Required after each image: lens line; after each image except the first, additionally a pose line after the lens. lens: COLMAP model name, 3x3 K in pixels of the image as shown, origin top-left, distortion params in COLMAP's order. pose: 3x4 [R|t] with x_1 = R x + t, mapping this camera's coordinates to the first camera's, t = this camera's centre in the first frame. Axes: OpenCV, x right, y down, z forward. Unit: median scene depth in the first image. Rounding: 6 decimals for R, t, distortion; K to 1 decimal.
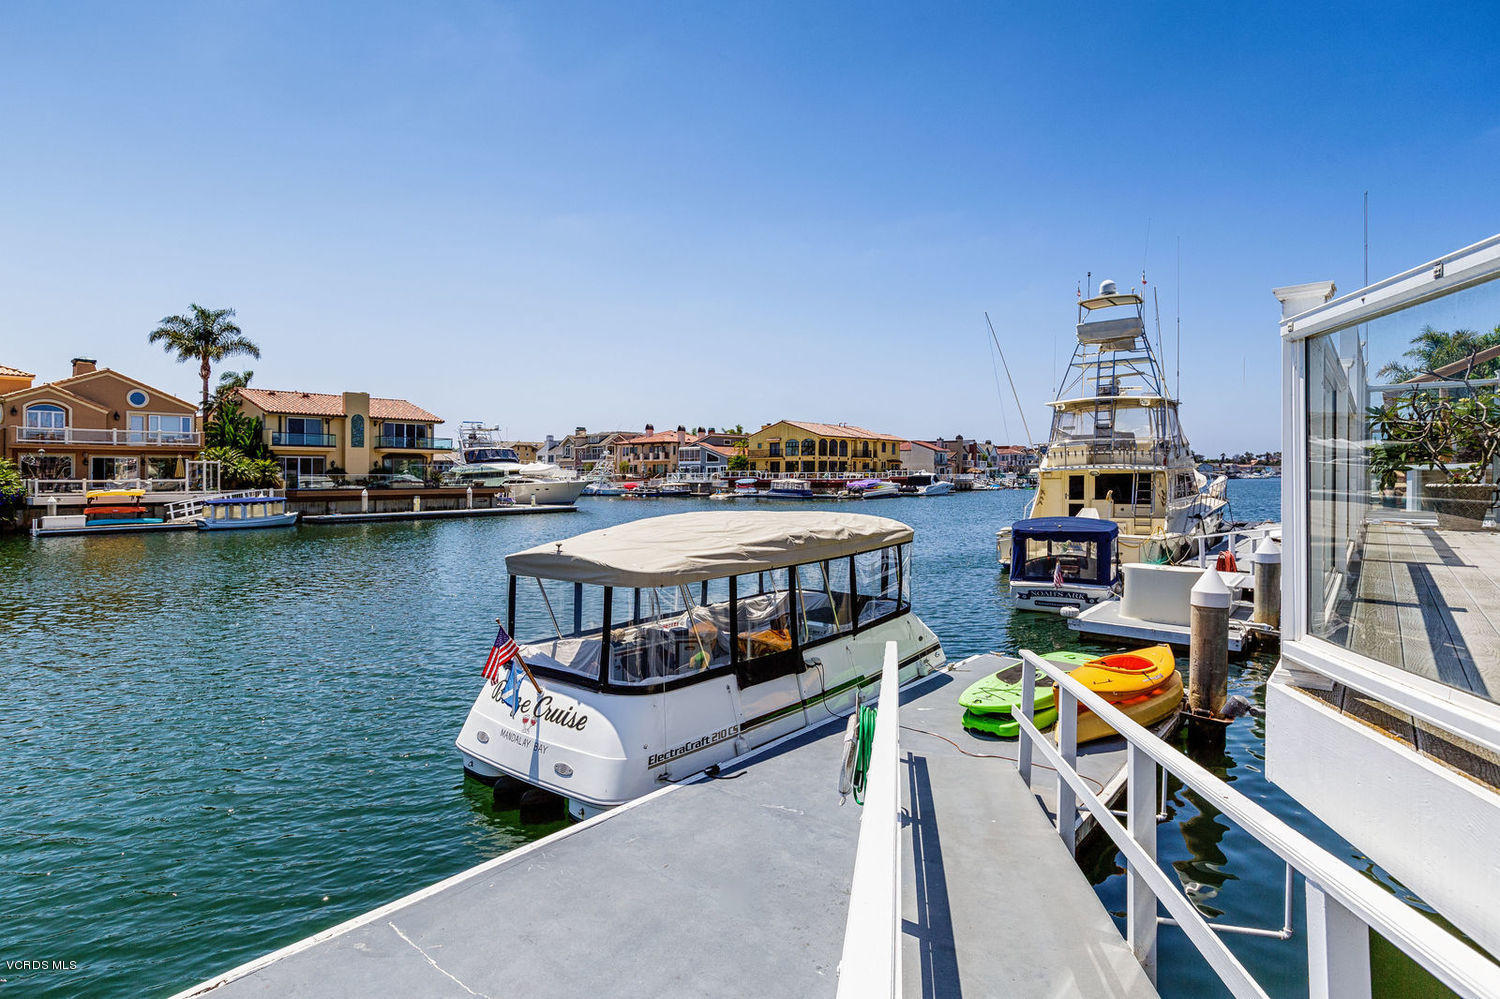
lens RADIAL K [[803.7, 0, 710.4], [0, 803.7, 513.1], [0, 0, 1]] dist [-0.018558, 0.000154]
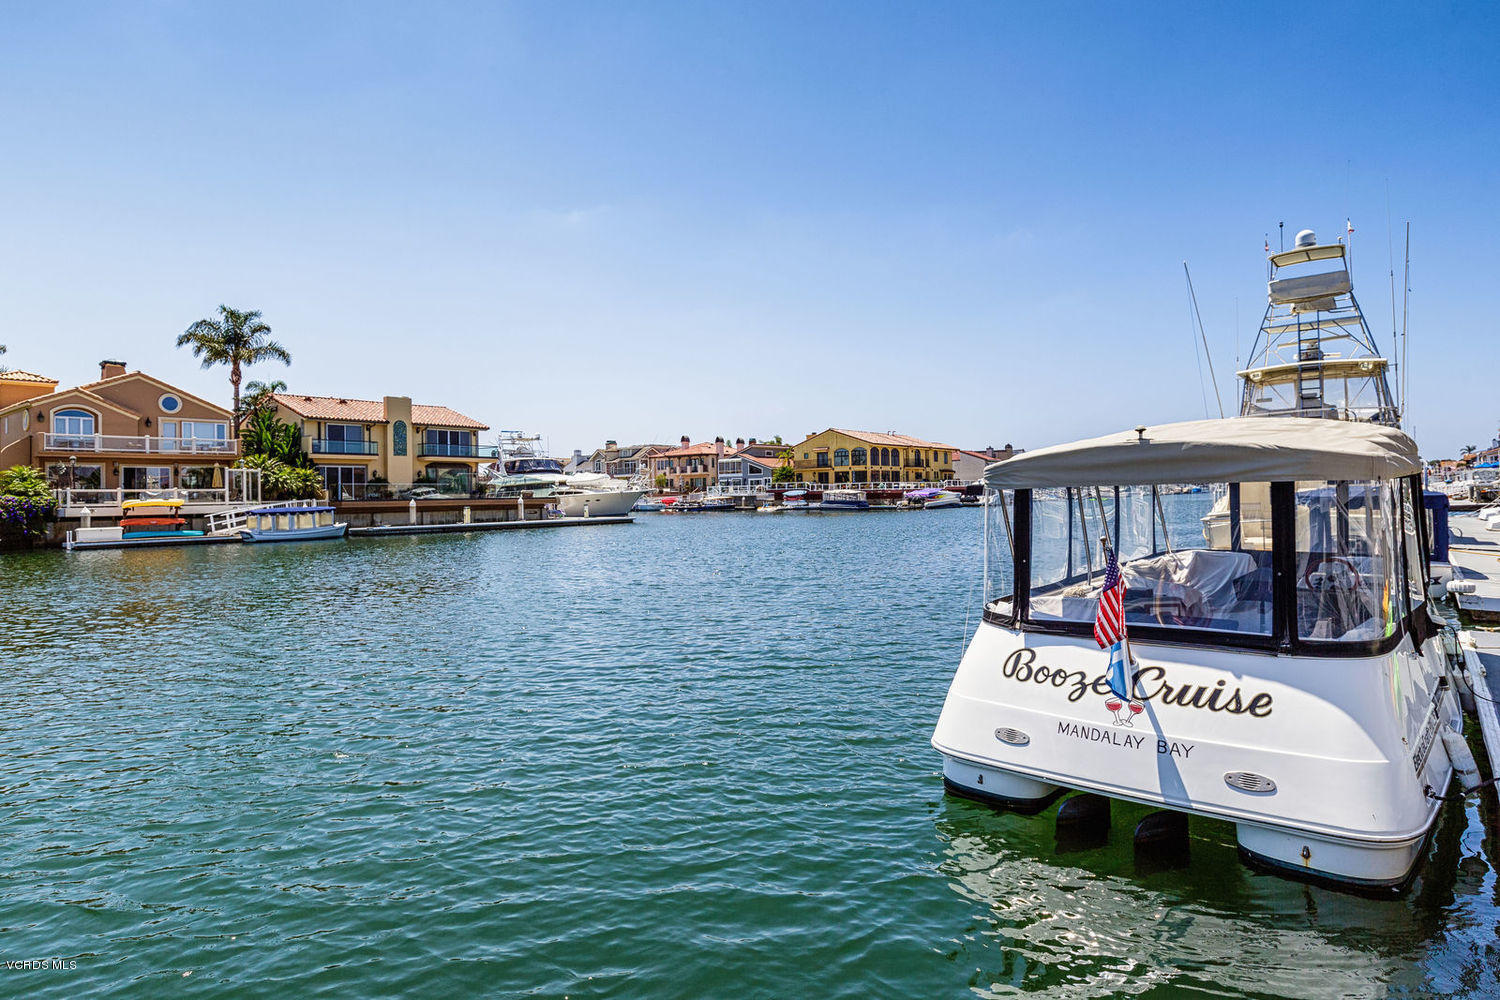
lens RADIAL K [[824.8, 0, 685.7], [0, 824.8, 527.1], [0, 0, 1]] dist [-0.015919, -0.000294]
pose [[0.999649, -0.014785, -0.021981, -0.089485], [0.014415, 0.999754, -0.016869, 0.020470], [0.022225, 0.016546, 0.999616, 0.057839]]
